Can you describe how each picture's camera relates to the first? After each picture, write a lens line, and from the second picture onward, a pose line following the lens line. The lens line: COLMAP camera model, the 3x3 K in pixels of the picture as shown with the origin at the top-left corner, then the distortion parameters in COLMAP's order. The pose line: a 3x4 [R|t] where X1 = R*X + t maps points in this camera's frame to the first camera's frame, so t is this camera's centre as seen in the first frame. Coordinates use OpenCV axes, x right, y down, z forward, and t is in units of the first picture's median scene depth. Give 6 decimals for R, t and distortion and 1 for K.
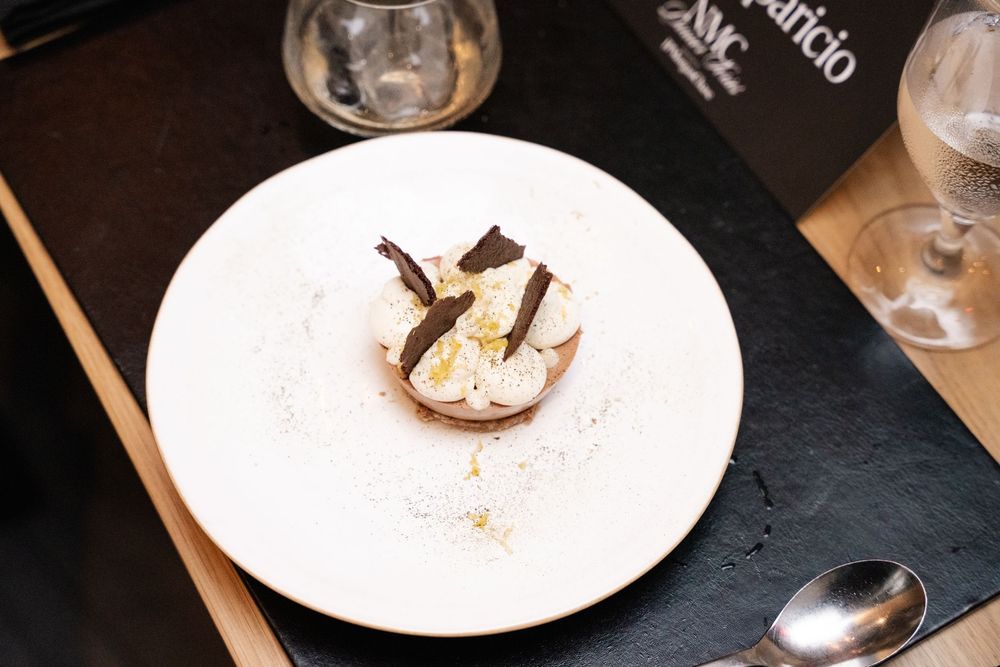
lens RADIAL K [[1937.7, 0, 500.4], [0, 1937.7, 334.0], [0, 0, 1]] dist [-0.016522, 0.000000]
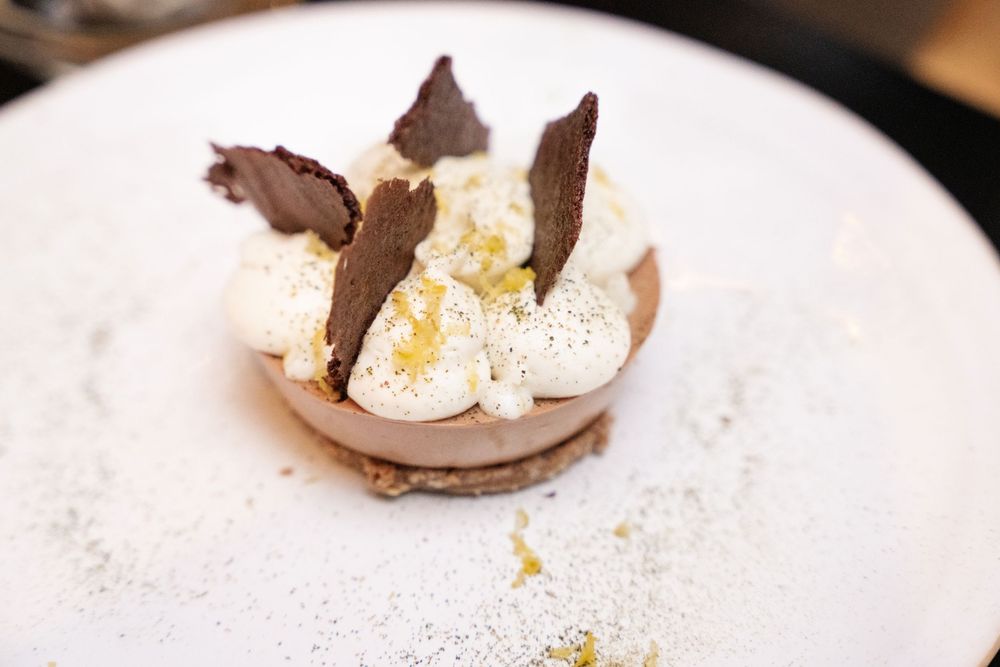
lens RADIAL K [[1937.7, 0, 498.8], [0, 1937.7, 332.9], [0, 0, 1]] dist [-0.016522, 0.000000]
pose [[0.955653, -0.220058, 0.195707, -0.099073], [0.259668, 0.943145, -0.207484, 0.113251], [-0.138922, 0.249102, 0.958462, 0.551710]]
